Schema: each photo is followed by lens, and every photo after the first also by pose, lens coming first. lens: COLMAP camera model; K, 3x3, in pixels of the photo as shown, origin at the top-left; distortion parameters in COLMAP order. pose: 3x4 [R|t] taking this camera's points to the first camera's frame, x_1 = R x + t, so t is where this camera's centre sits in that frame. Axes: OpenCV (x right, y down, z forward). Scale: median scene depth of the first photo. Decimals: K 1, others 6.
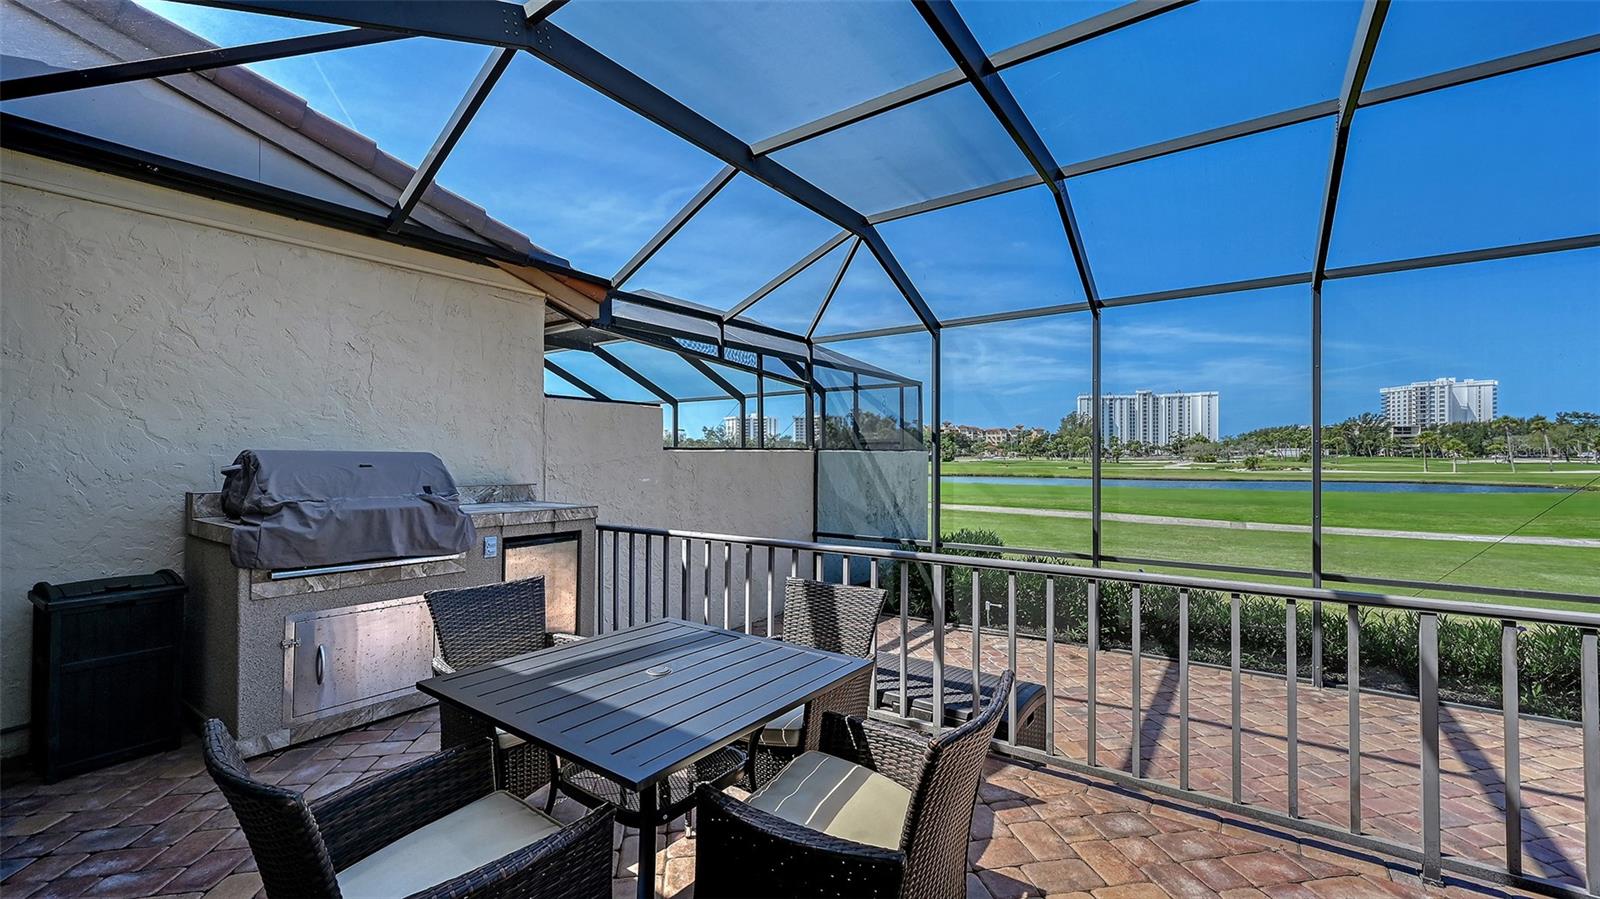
lens RADIAL K [[637.0, 0, 804.3], [0, 637.0, 446.7], [0, 0, 1]] dist [-0.000712, -0.000041]
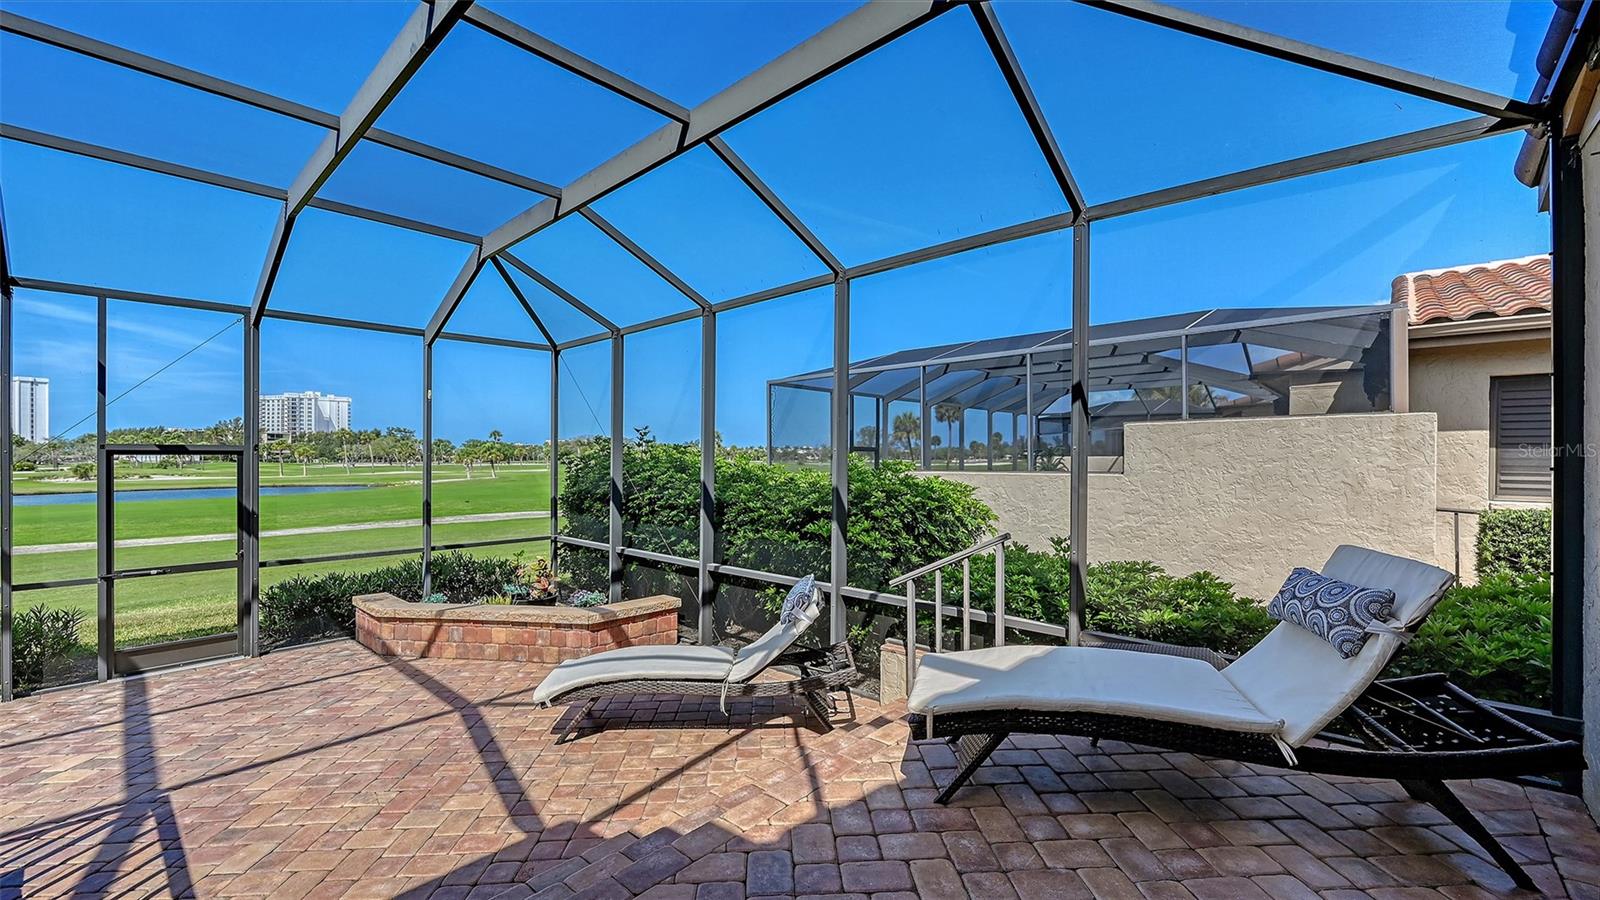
lens RADIAL K [[642.1, 0, 802.1], [0, 642.1, 456.8], [0, 0, 1]] dist [0.002013, -0.000081]
pose [[0.133736, 0.002641, 0.991013, 0.041610], [-0.009872, 0.999950, -0.001333, -0.002290], [-0.990968, -0.009605, 0.133756, -0.087898]]
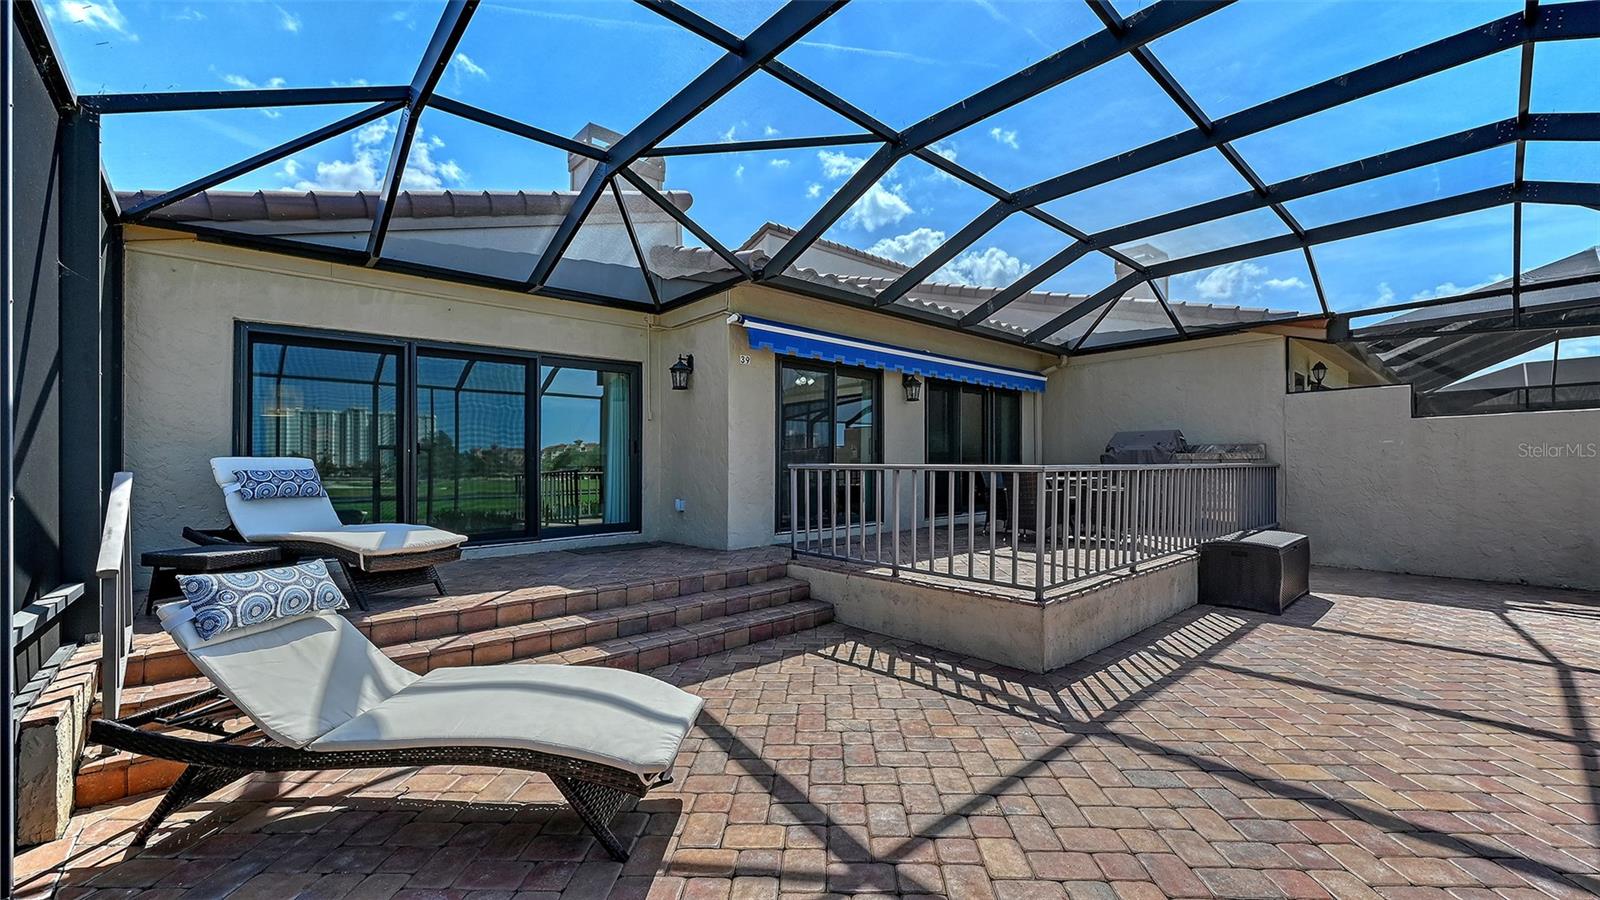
lens RADIAL K [[641.0, 0, 803.6], [0, 641.0, 460.2], [0, 0, 1]] dist [0.001287, 0.000095]
pose [[-0.225517, -0.005448, -0.974224, 0.250304], [0.024147, 0.999646, -0.011180, 0.014037], [0.973940, -0.026046, -0.225306, 0.018846]]
